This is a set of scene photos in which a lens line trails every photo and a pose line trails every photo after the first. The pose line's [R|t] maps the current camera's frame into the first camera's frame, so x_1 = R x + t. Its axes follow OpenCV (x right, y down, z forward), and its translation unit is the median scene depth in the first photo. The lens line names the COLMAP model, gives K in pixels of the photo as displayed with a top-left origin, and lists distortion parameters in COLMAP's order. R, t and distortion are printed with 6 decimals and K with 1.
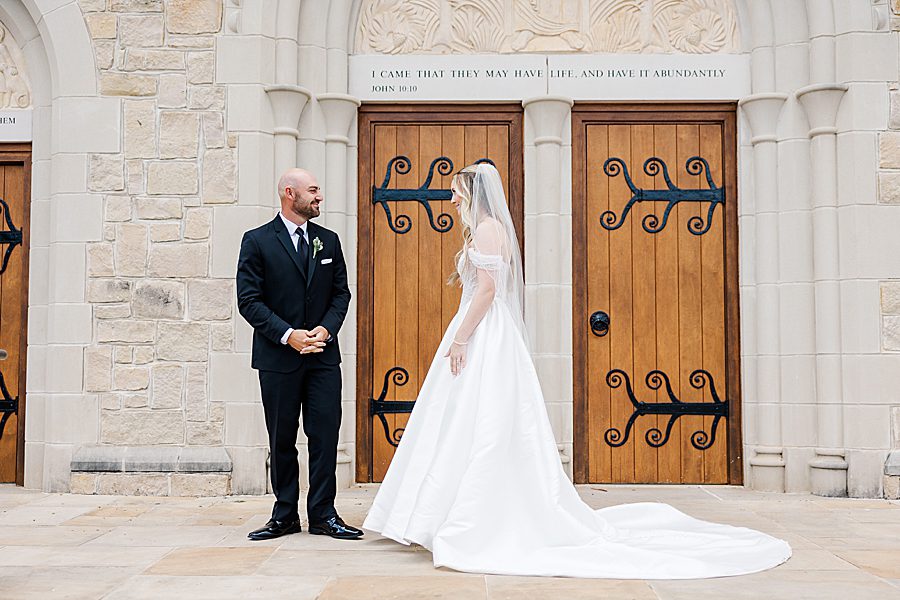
lens RADIAL K [[951.9, 0, 448.4], [0, 951.9, 323.2], [0, 0, 1]] dist [-0.000057, 0.004684]
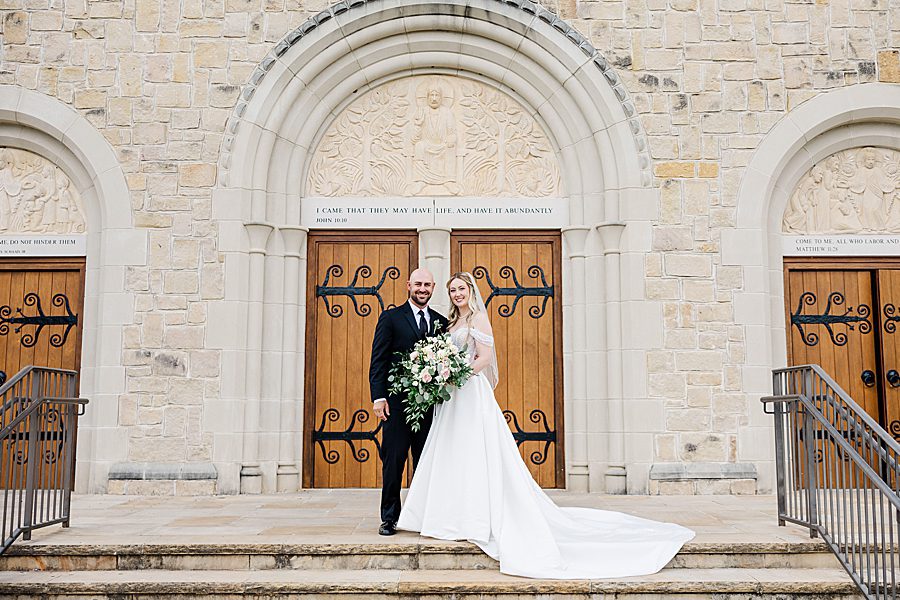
lens RADIAL K [[1014.2, 0, 469.2], [0, 1014.2, 287.7], [0, 0, 1]] dist [0.001816, 0.011021]
pose [[0.999946, -0.000718, 0.010365, 0.143281], [0.001539, 0.996836, -0.079467, -0.015206], [-0.010275, 0.079478, 0.996784, -0.579784]]
